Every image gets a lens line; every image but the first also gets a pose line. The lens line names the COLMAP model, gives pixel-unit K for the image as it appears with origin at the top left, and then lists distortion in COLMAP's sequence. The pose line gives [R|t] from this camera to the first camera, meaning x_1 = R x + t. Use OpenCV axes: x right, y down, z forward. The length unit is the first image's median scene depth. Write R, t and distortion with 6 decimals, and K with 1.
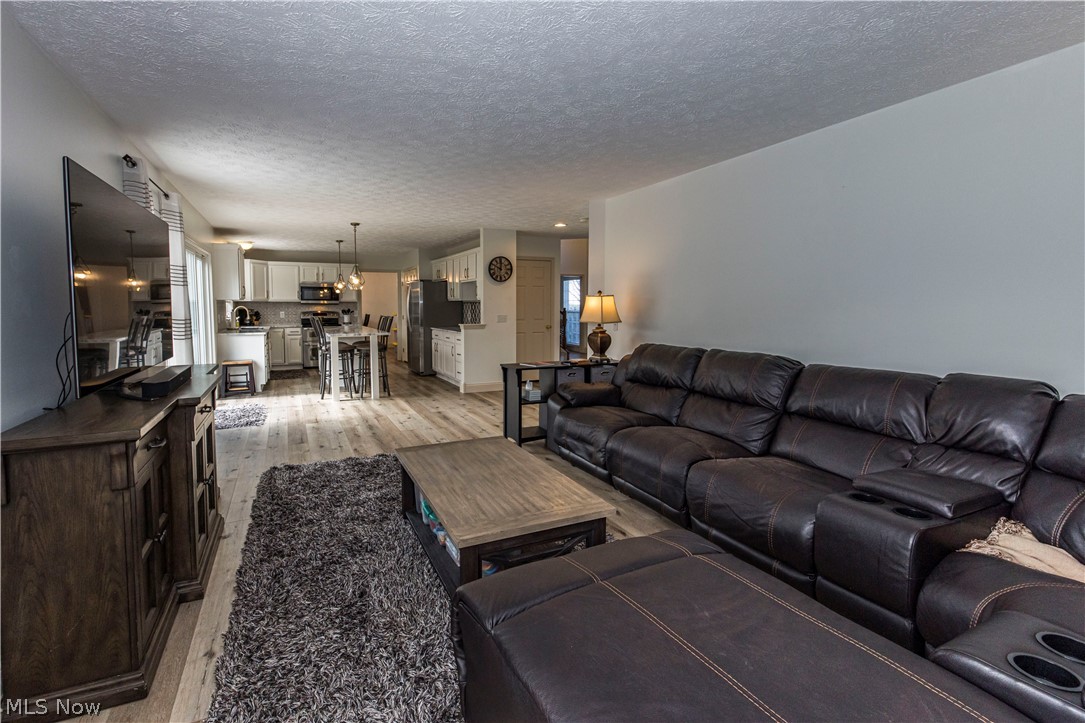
lens RADIAL K [[457.8, 0, 488.8], [0, 457.8, 332.0], [0, 0, 1]] dist [0.000363, 0.000057]
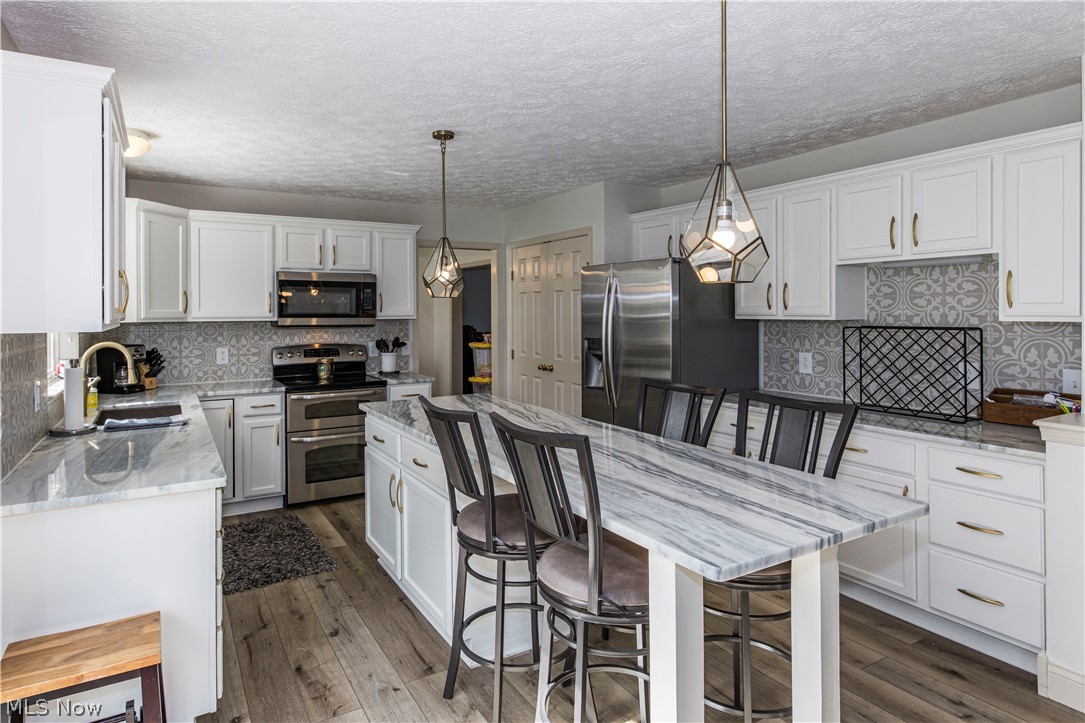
lens RADIAL K [[603.7, 0, 514.1], [0, 603.7, 312.2], [0, 0, 1]] dist [-0.001475, 0.000887]
pose [[0.994574, -0.003528, 0.103973, -0.277824], [0.009580, 0.998285, -0.057759, -0.044346], [-0.103591, 0.058442, 0.992902, 0.508107]]
